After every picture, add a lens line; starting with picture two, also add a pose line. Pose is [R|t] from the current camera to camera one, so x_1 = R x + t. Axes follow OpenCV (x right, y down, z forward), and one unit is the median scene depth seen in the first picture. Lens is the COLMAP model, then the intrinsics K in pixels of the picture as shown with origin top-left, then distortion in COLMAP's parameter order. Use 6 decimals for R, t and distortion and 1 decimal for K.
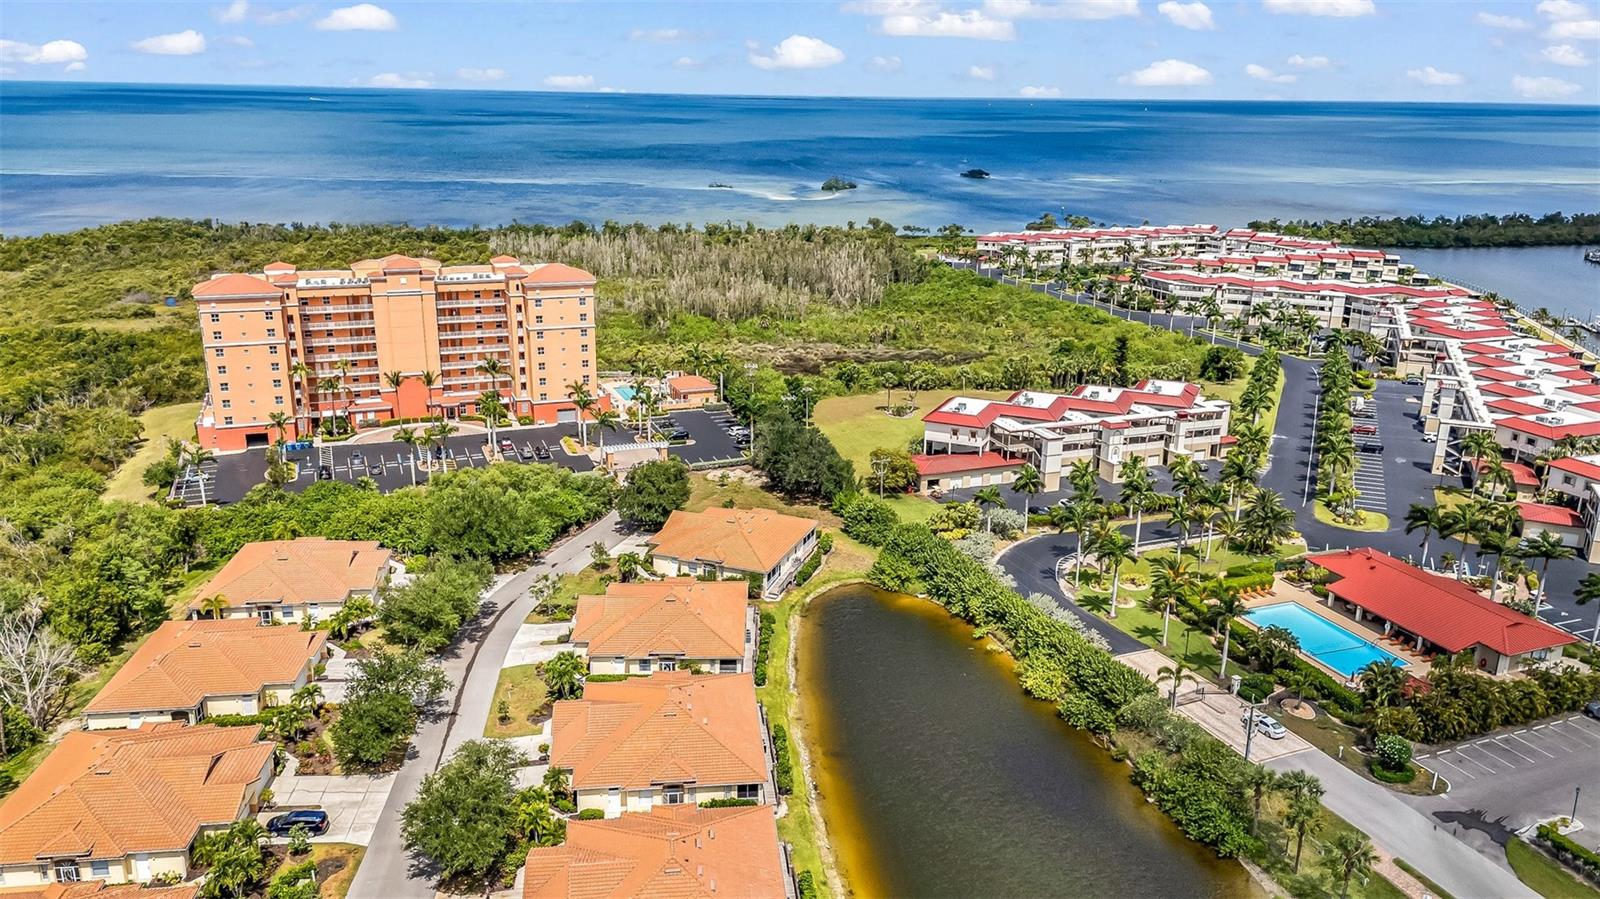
lens RADIAL K [[1153.2, 0, 800.6], [0, 1153.2, 445.5], [0, 0, 1]] dist [0.061970, -0.045777]
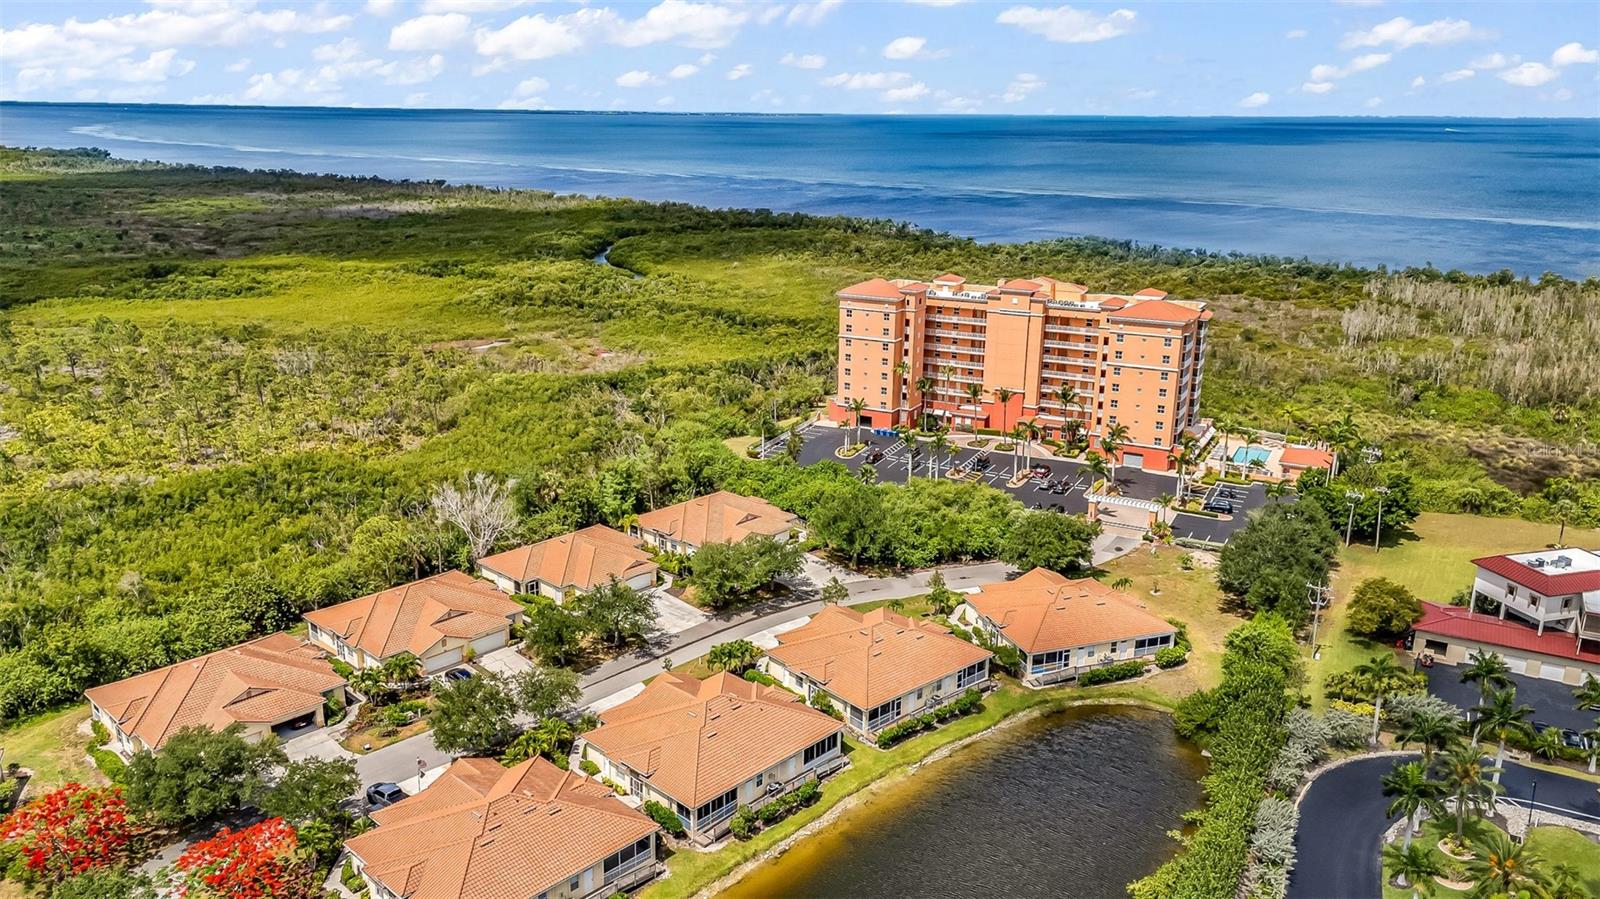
lens RADIAL K [[1153.2, 0, 800.6], [0, 1153.2, 453.4], [0, 0, 1]] dist [0.061970, -0.045777]
pose [[0.642526, 0.205051, -0.738319, 0.329569], [-0.219095, 0.972467, 0.079411, -0.048641], [0.734274, 0.110738, 0.669760, 0.177847]]
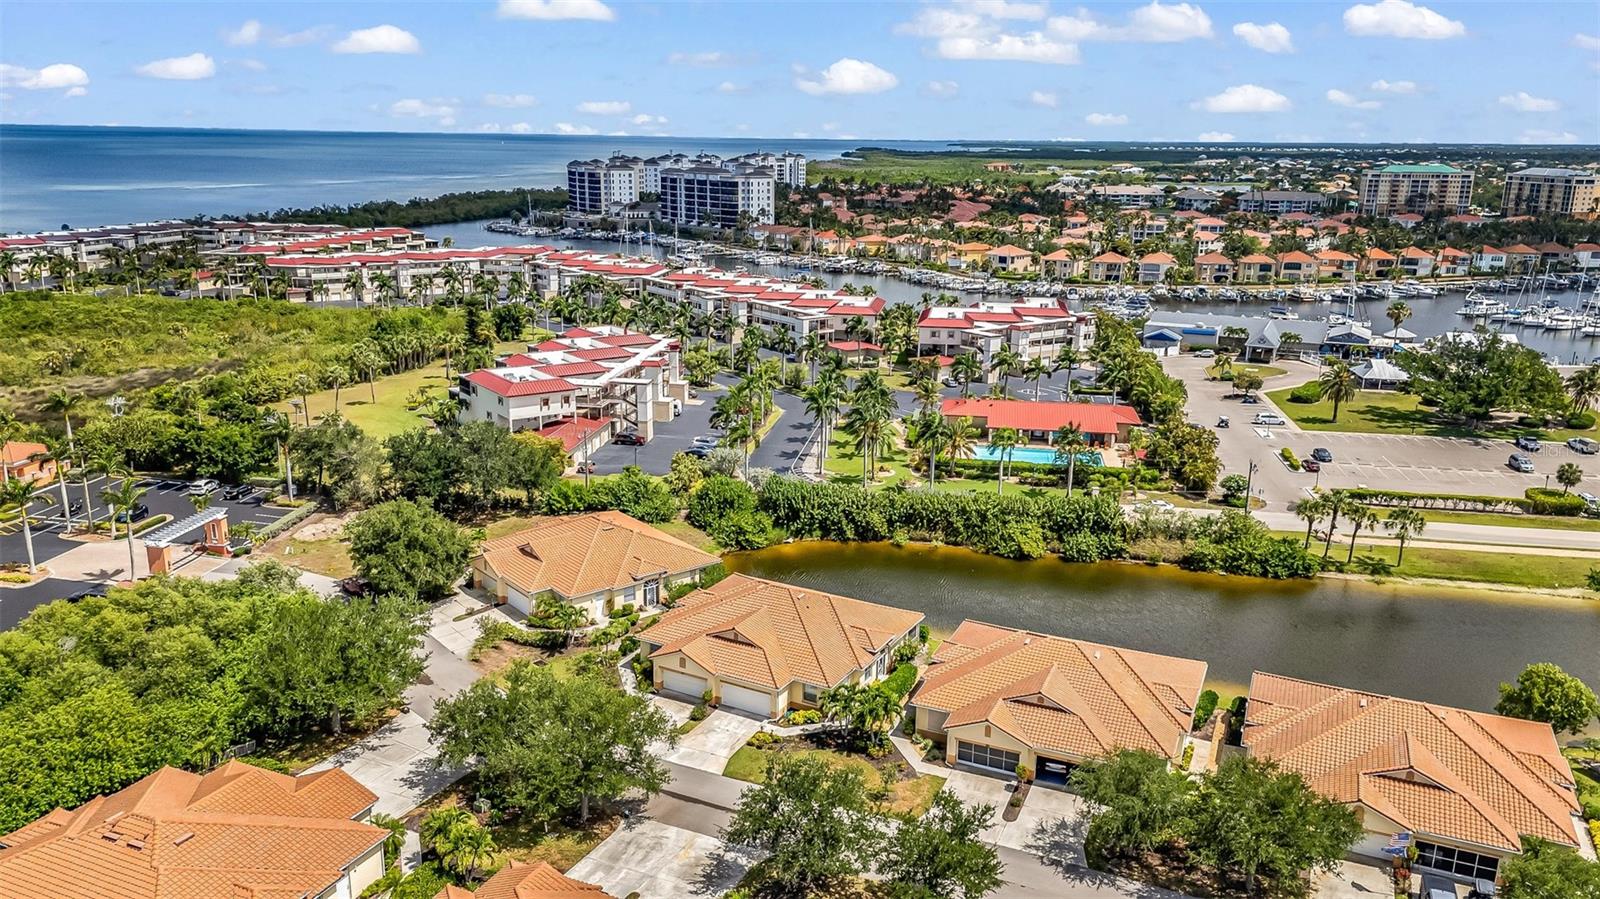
lens RADIAL K [[1153.2, 0, 791.8], [0, 1153.2, 451.0], [0, 0, 1]] dist [0.061970, -0.045777]
pose [[0.528989, -0.232328, 0.816207, -0.427791], [0.240504, 0.963405, 0.118355, -0.030552], [-0.813836, 0.133693, 0.565507, 0.339660]]
